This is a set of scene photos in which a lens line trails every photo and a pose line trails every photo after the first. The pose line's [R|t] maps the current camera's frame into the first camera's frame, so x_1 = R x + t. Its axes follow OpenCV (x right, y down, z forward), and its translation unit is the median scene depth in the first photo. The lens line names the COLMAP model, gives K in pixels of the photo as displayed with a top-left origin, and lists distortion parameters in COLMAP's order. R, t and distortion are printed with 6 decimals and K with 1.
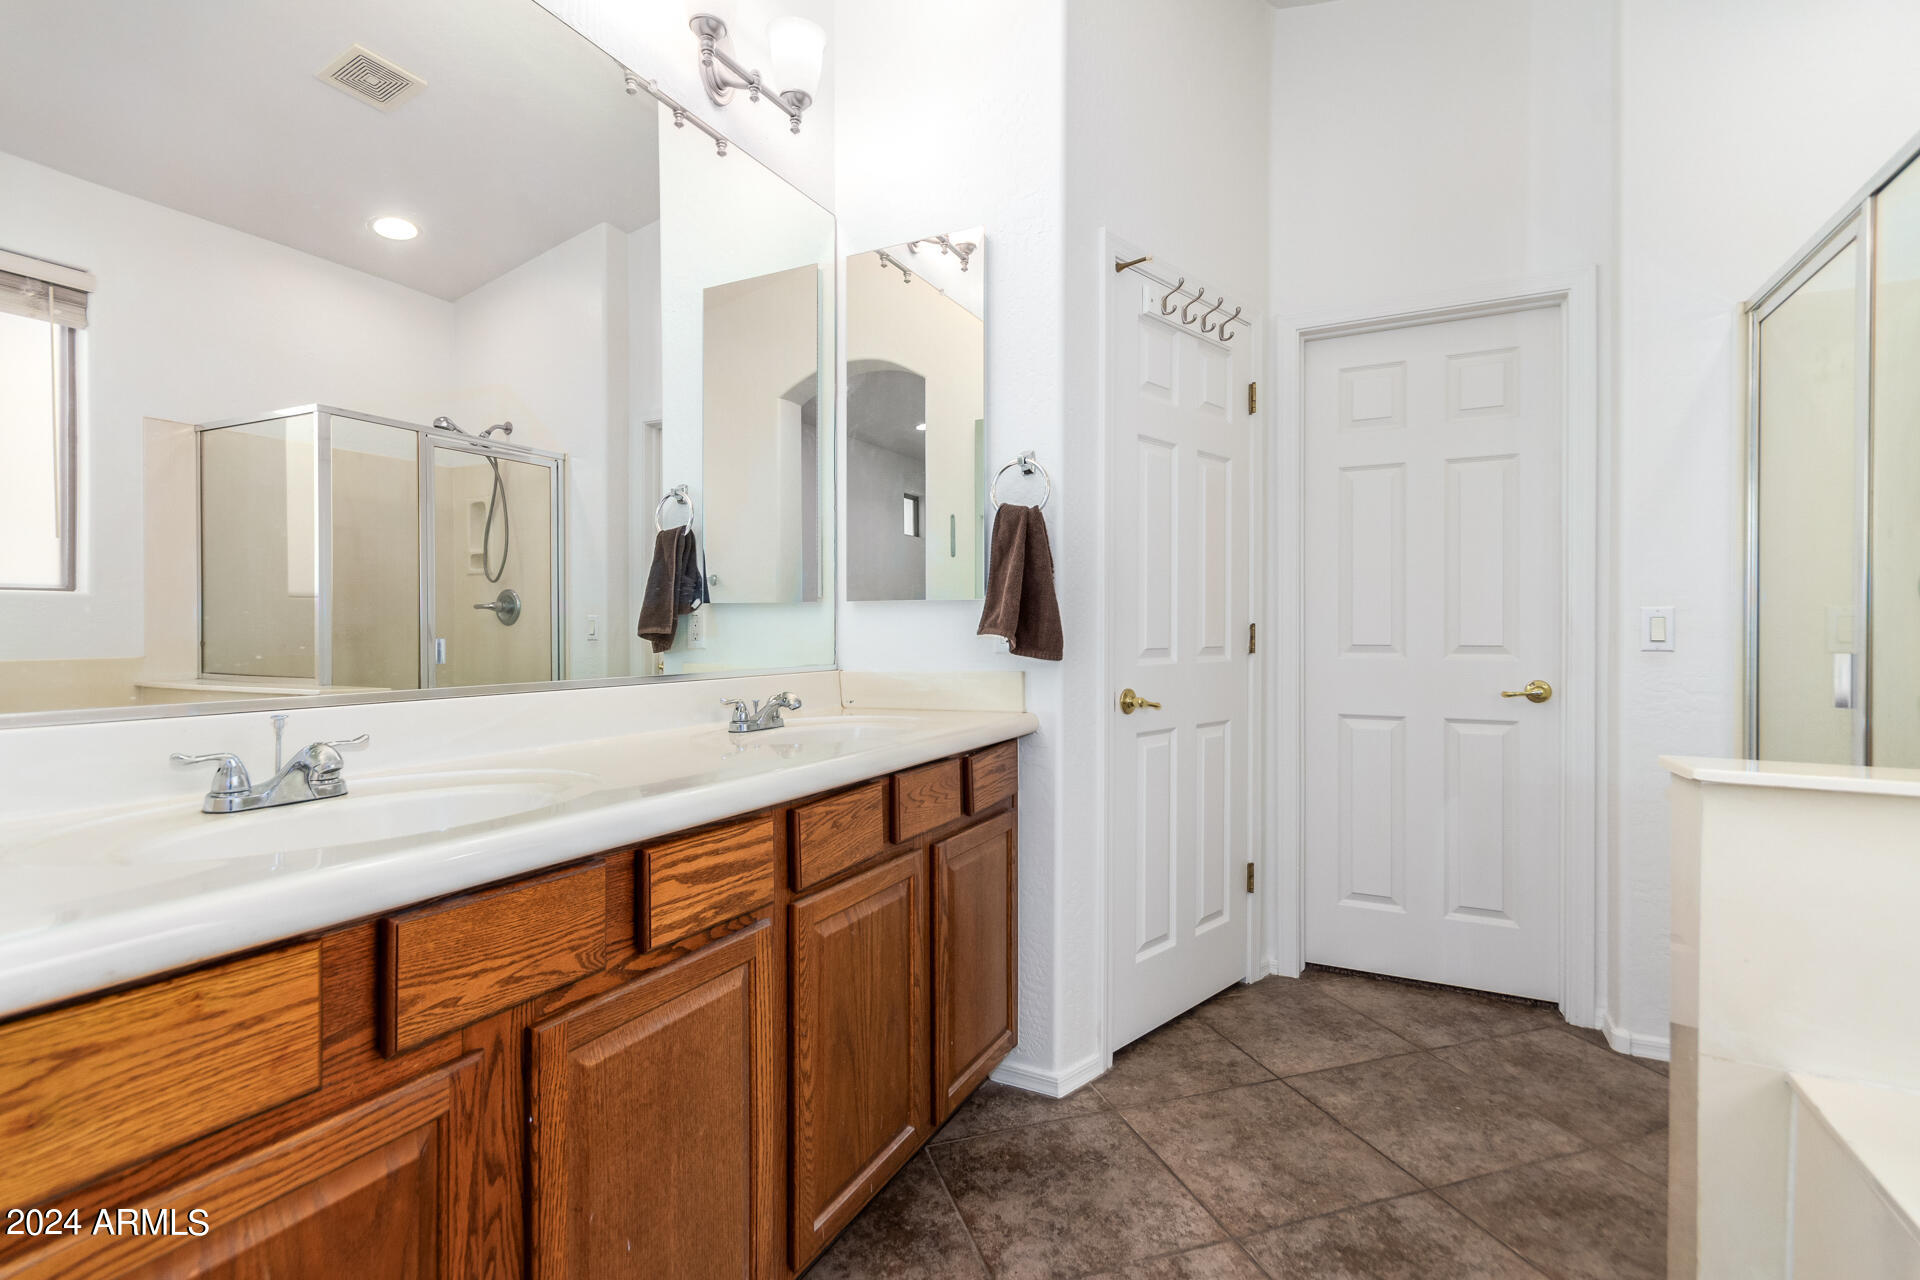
lens RADIAL K [[889.6, 0, 963.8], [0, 889.6, 634.0], [0, 0, 1]] dist [0.013103, -0.003864]
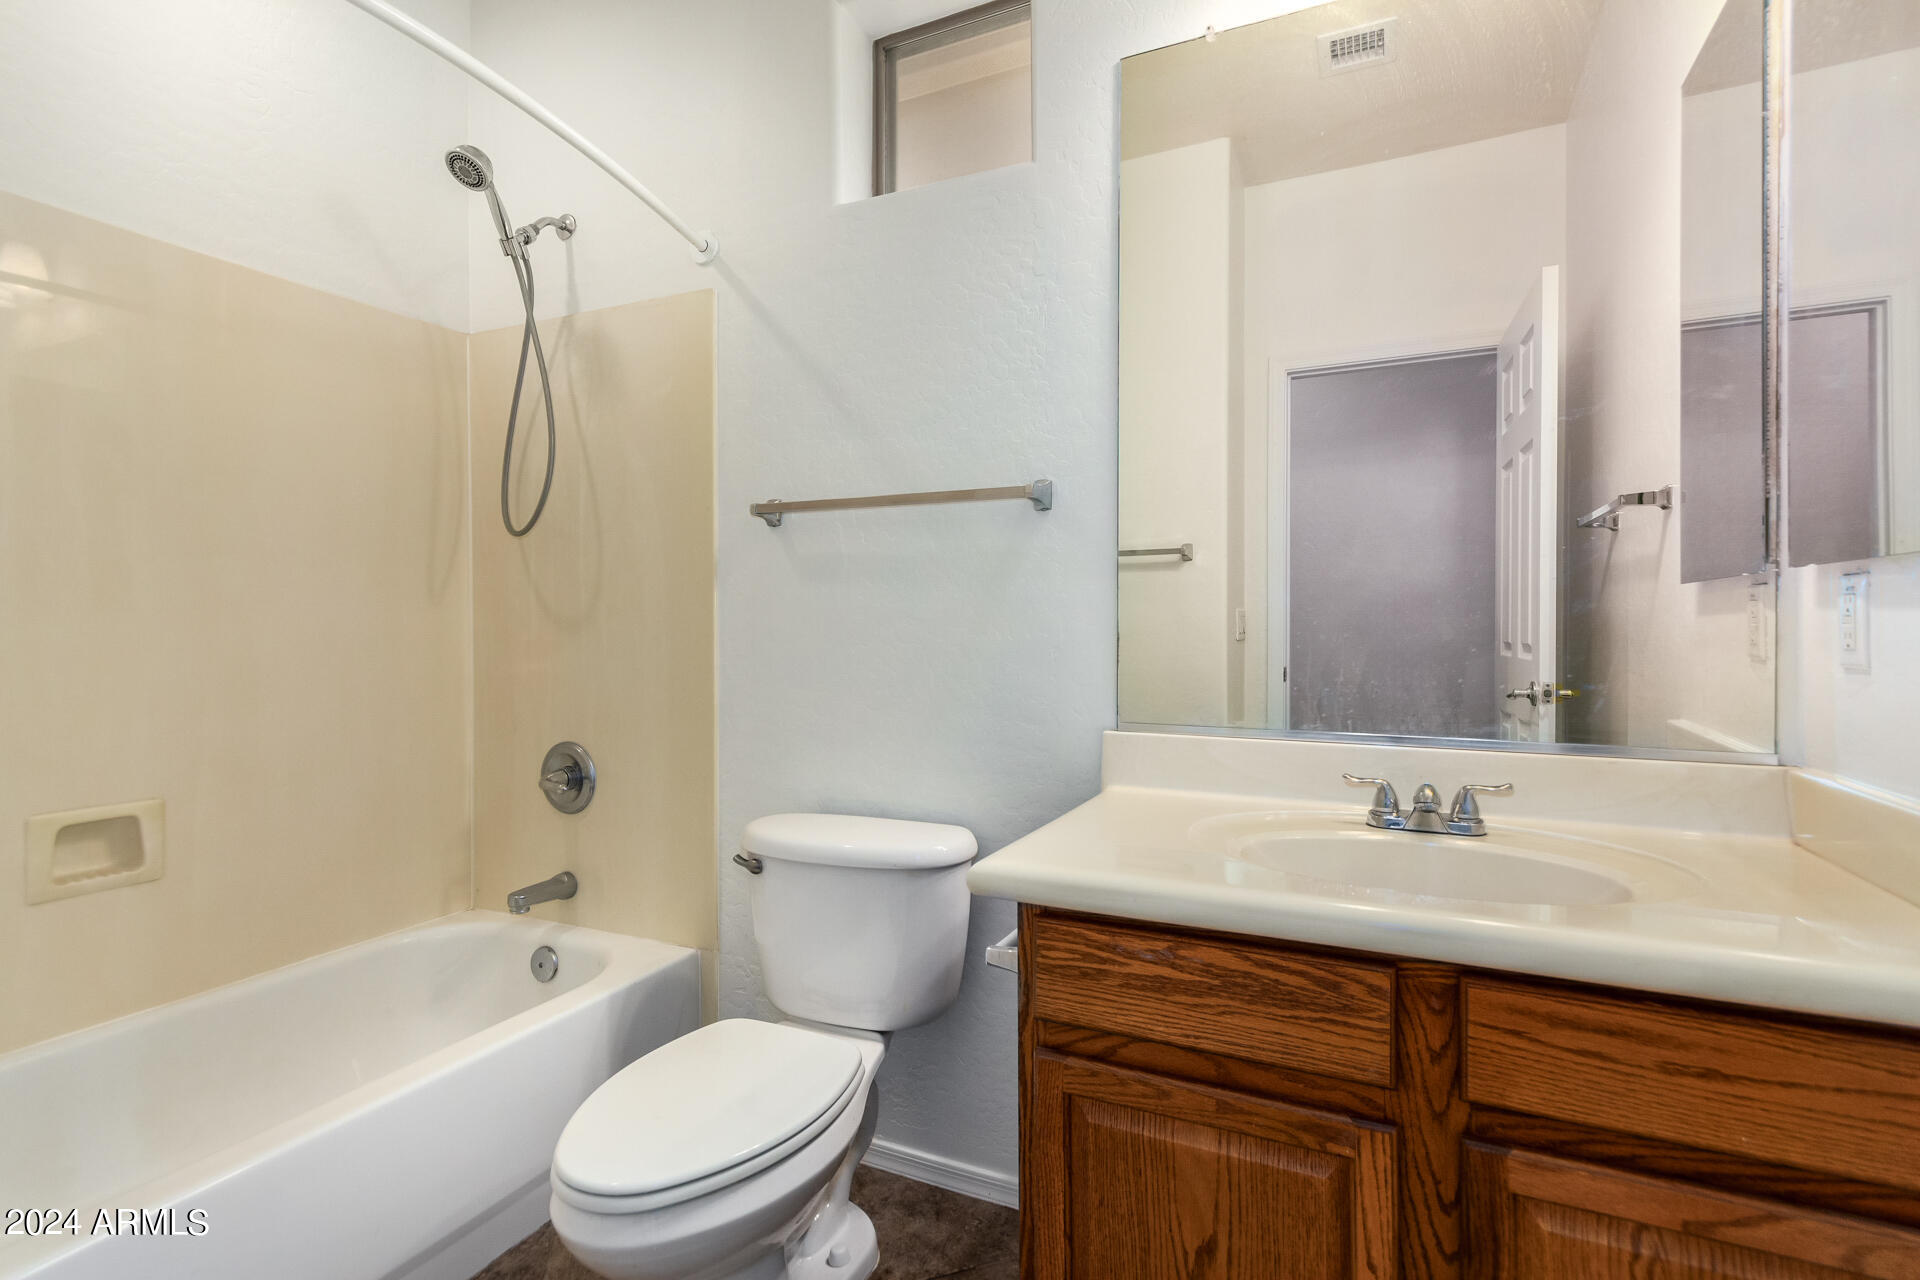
lens RADIAL K [[889.6, 0, 963.8], [0, 889.6, 634.0], [0, 0, 1]] dist [0.013103, -0.003864]
pose [[0.030269, -0.015214, -0.999426, 0.279987], [-0.020338, 0.999668, -0.015833, -0.012454], [0.999335, 0.020806, 0.029950, 0.463212]]
